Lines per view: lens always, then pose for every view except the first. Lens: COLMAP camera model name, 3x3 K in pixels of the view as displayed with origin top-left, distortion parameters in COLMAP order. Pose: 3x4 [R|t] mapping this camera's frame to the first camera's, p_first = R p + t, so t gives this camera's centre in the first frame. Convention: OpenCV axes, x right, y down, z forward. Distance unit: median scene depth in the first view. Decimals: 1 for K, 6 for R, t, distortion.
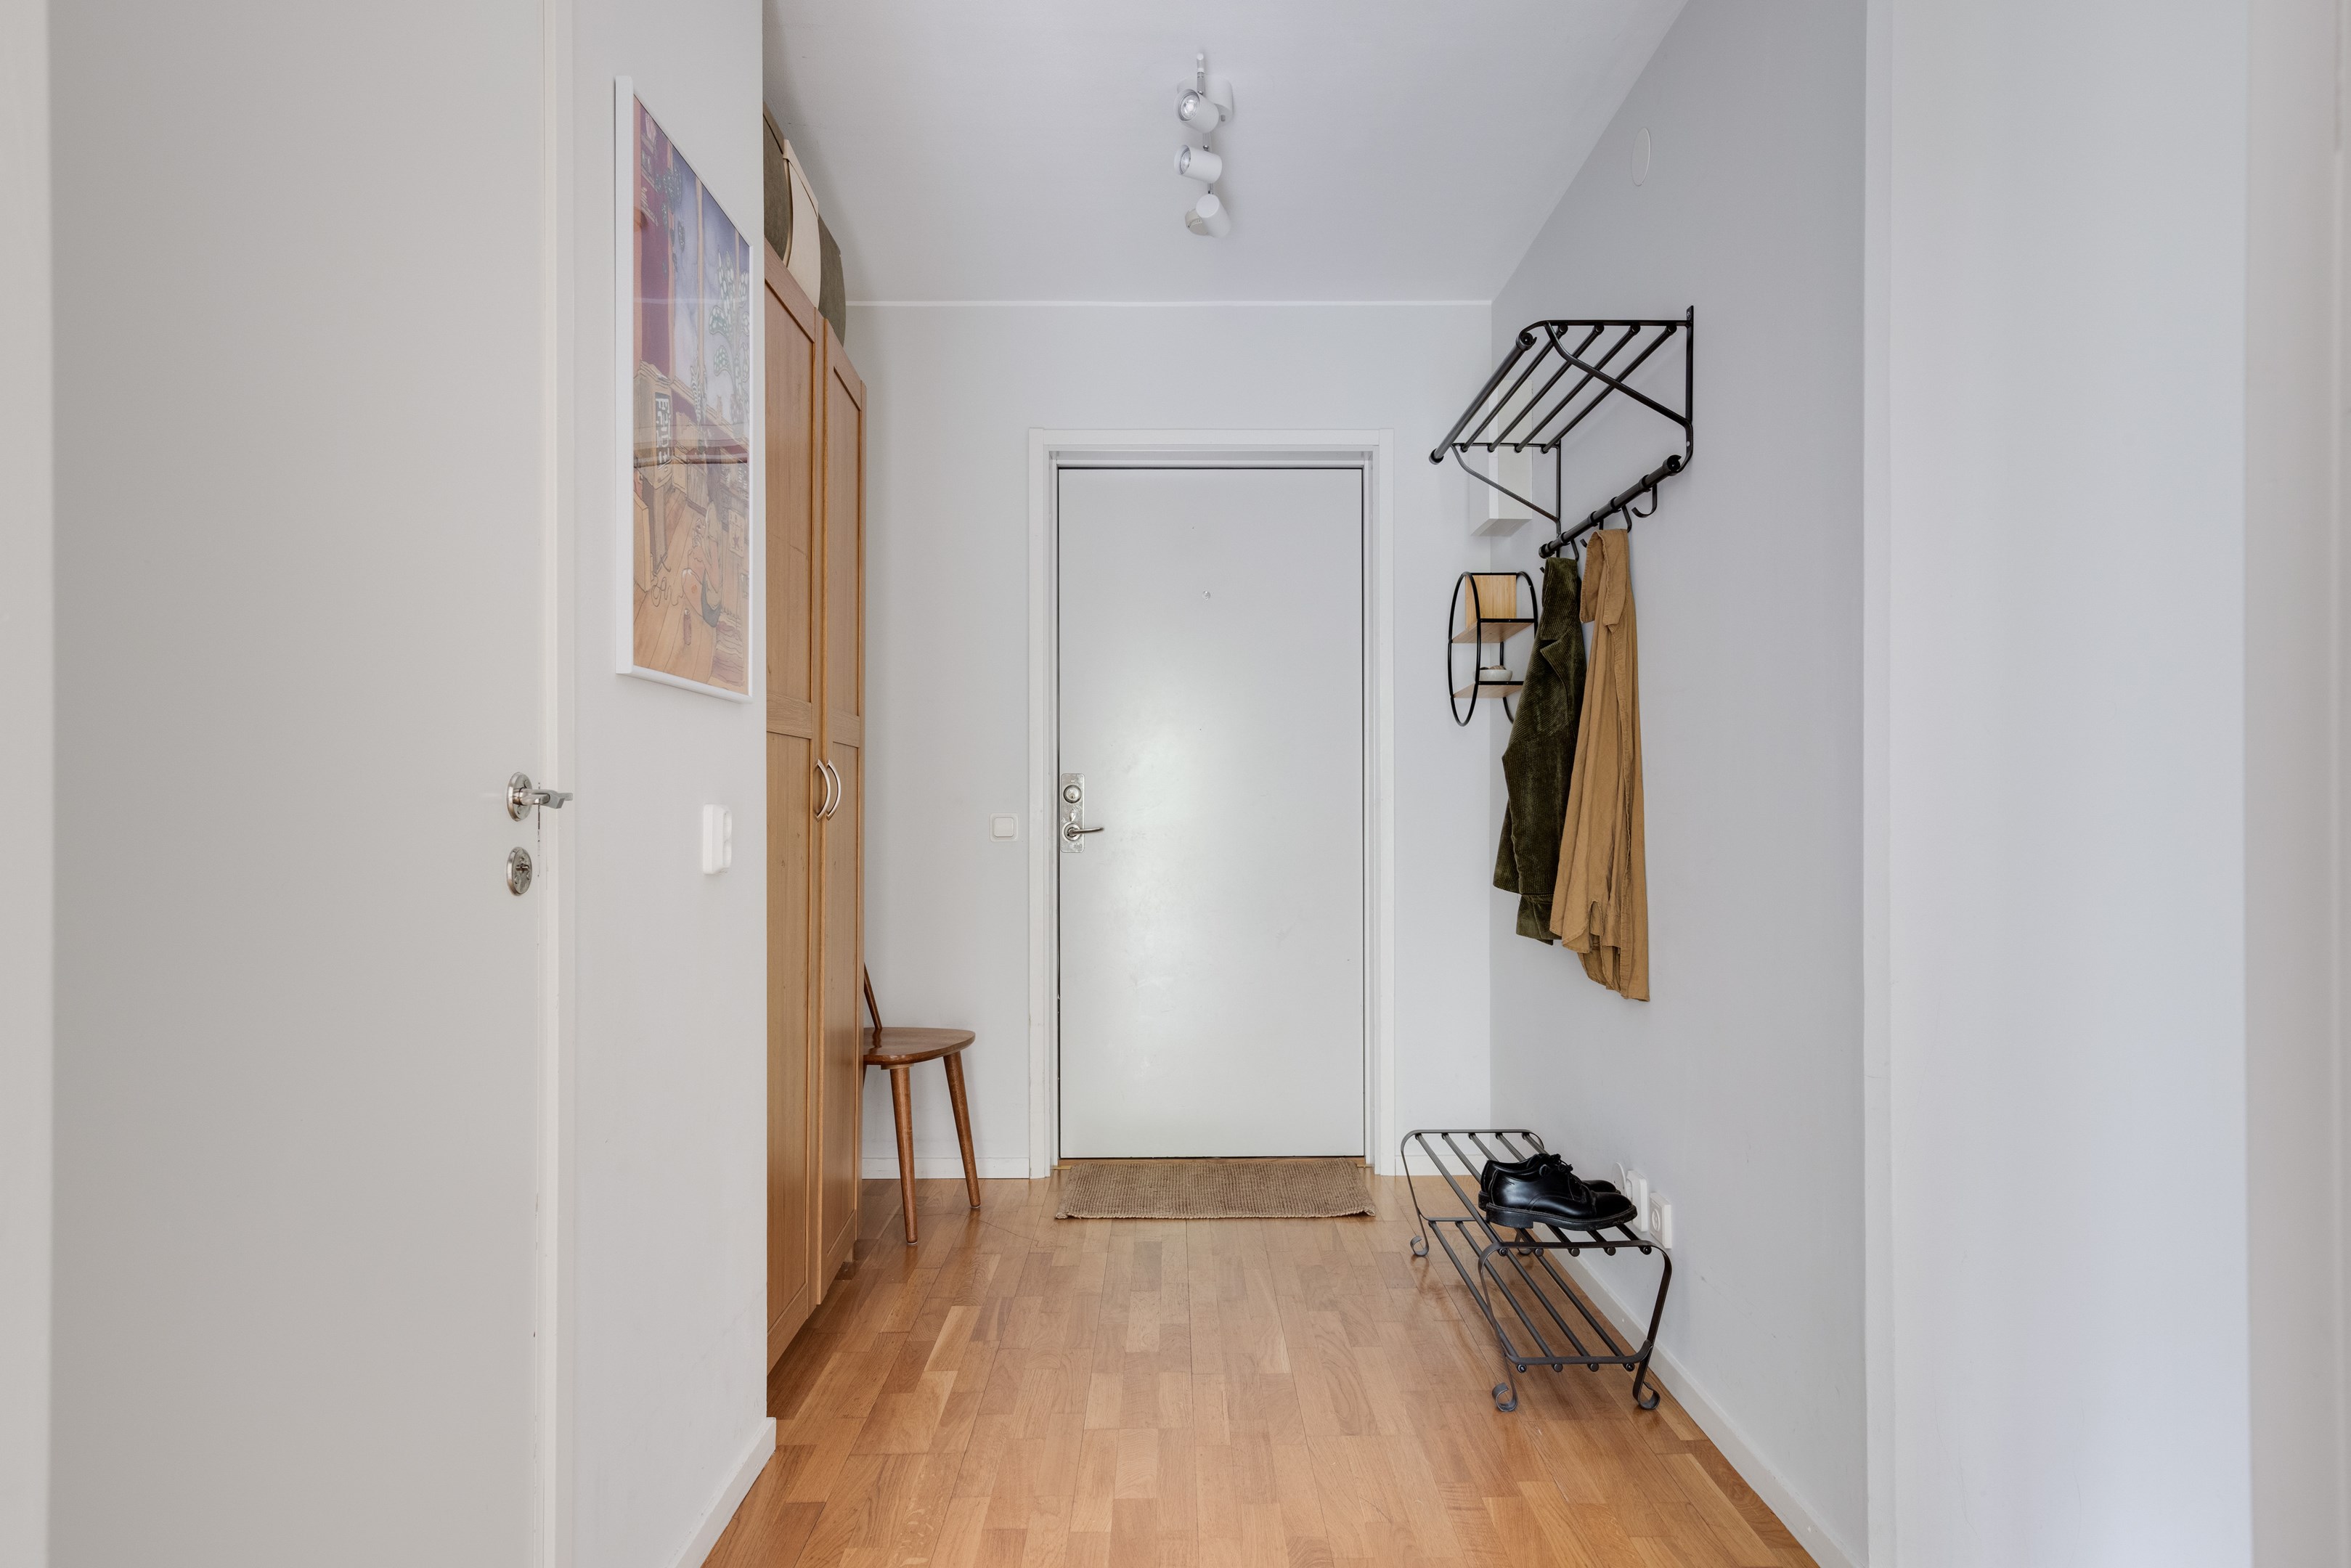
lens RADIAL K [[1465.2, 0, 1177.4], [0, 1465.2, 777.6], [0, 0, 1]] dist [0.036418, 0.000245]
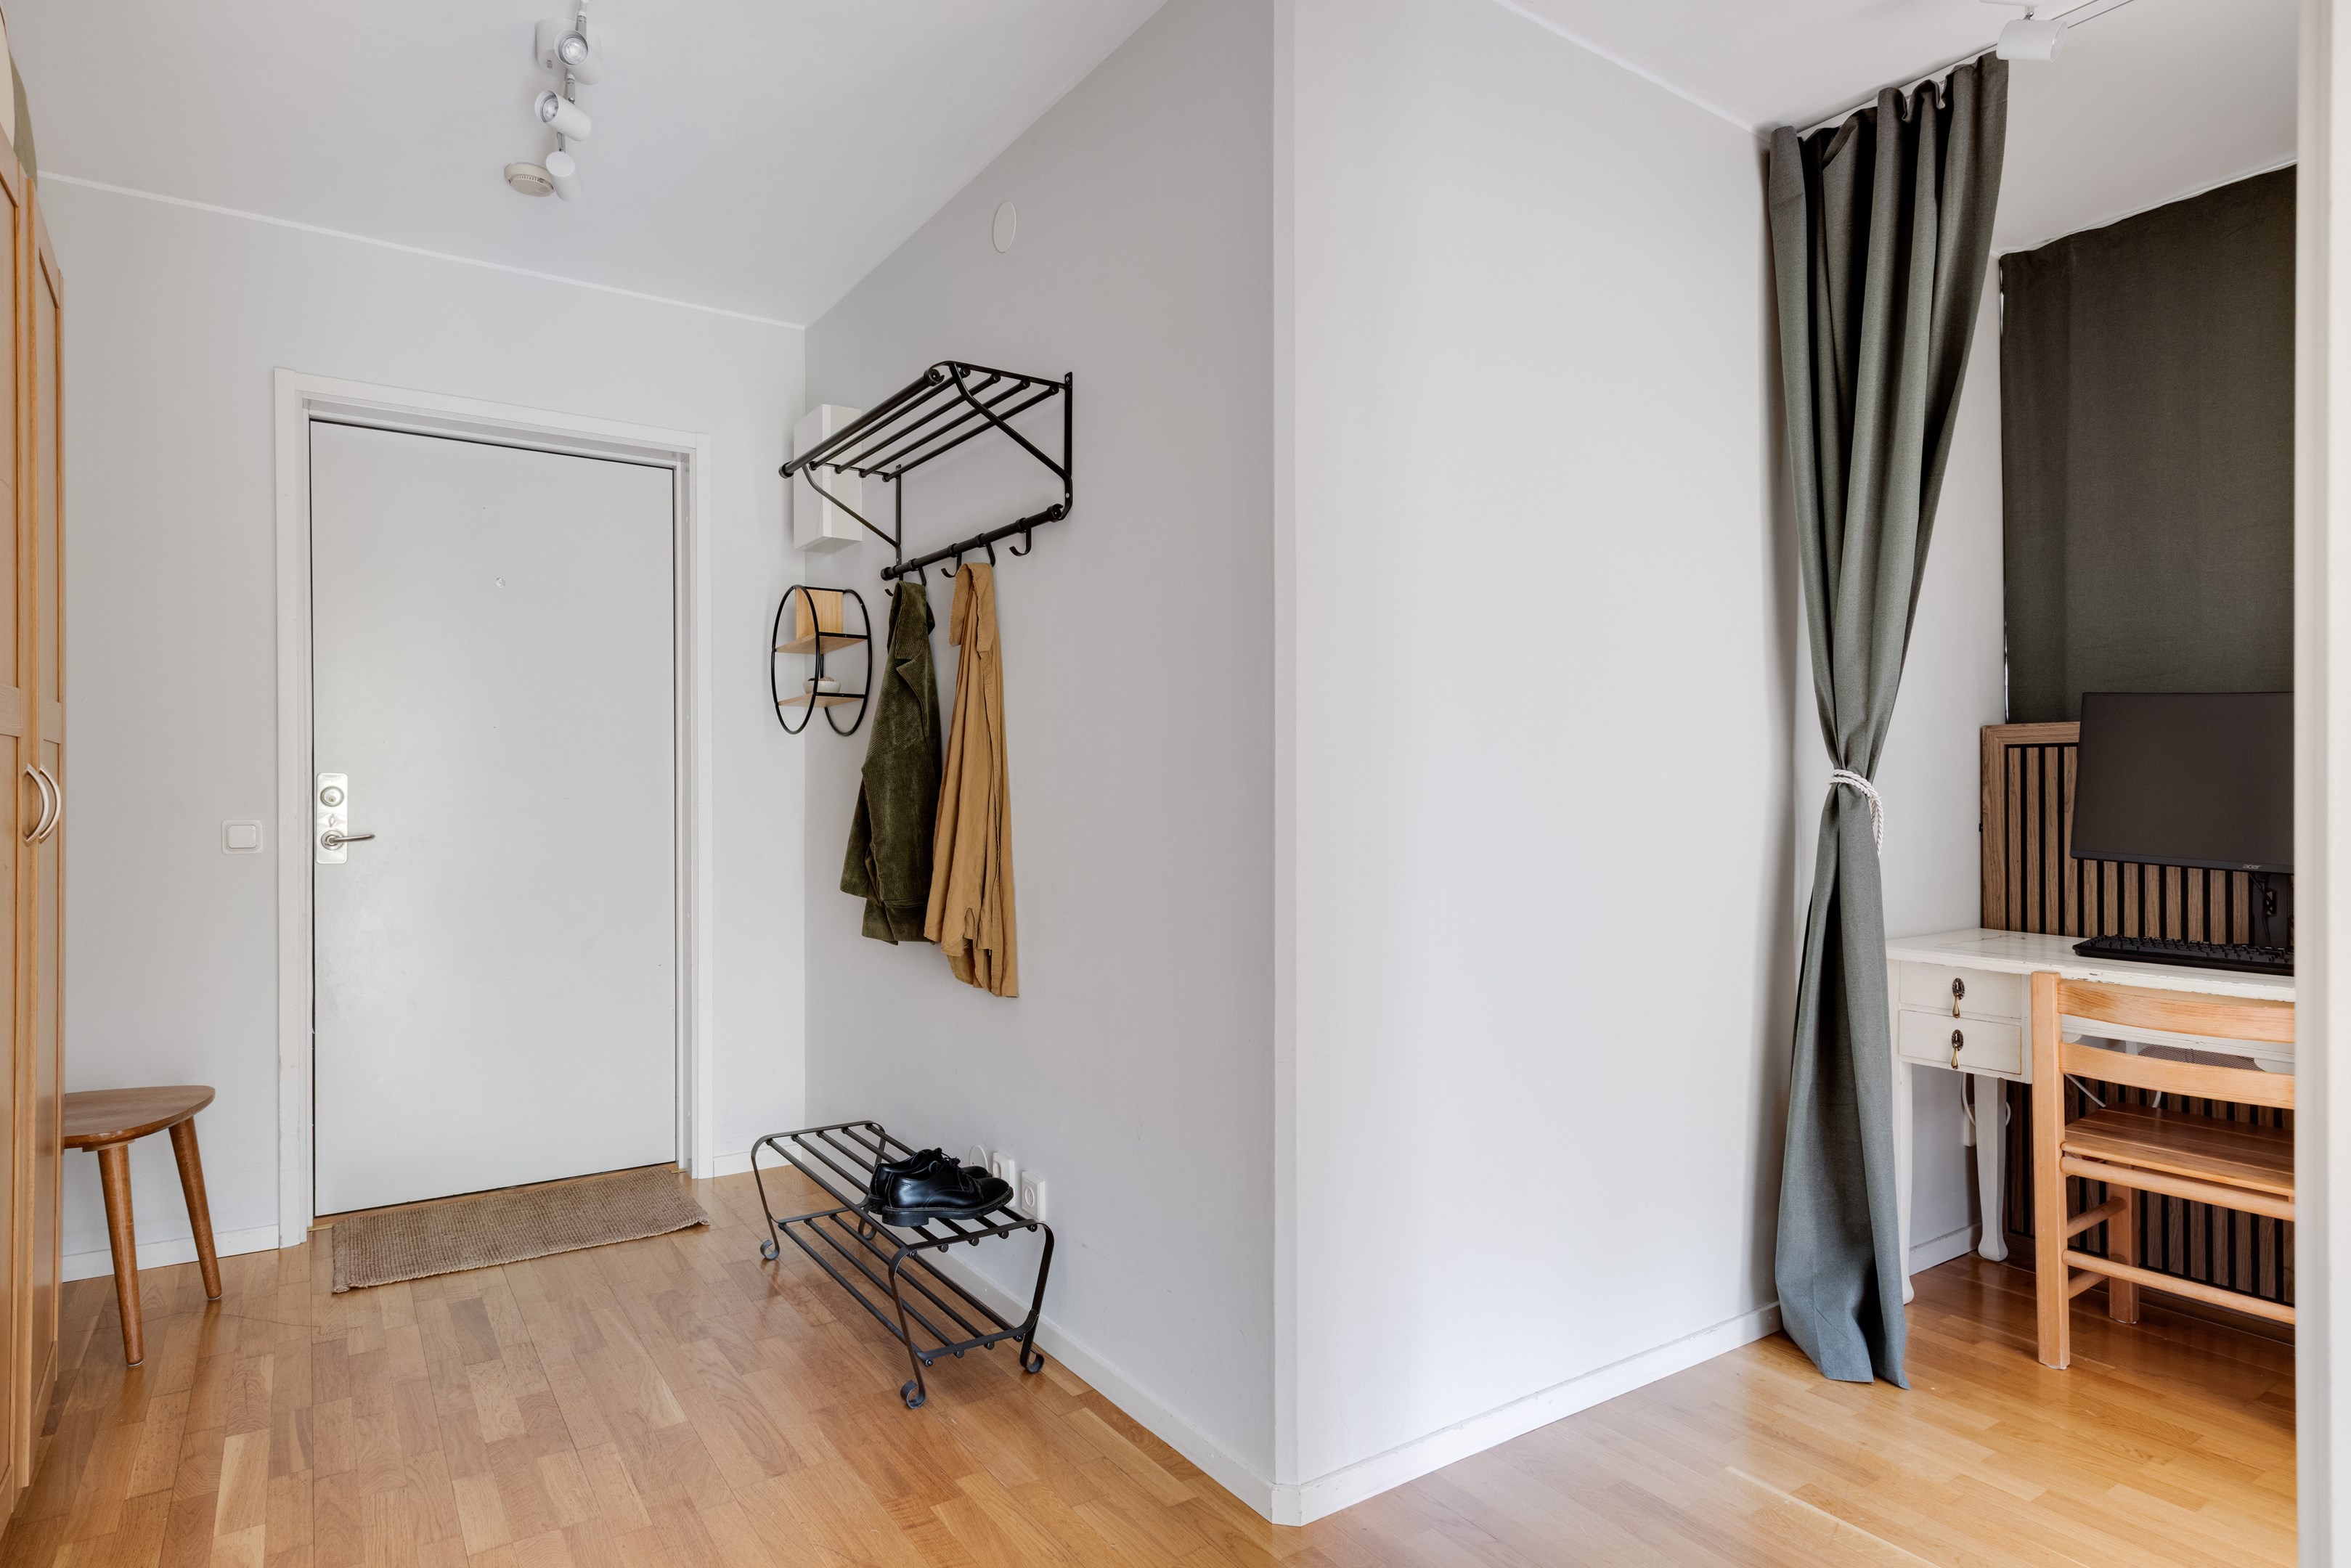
lens RADIAL K [[1316.6, 0, 1175.5], [0, 1316.6, 784.0], [0, 0, 1]] dist [0.015423, -0.000963]
pose [[0.847426, 0.010977, 0.530799, -0.098672], [-0.016960, 0.999836, 0.006400, -0.014903], [-0.530642, -0.014426, 0.847473, 0.100694]]
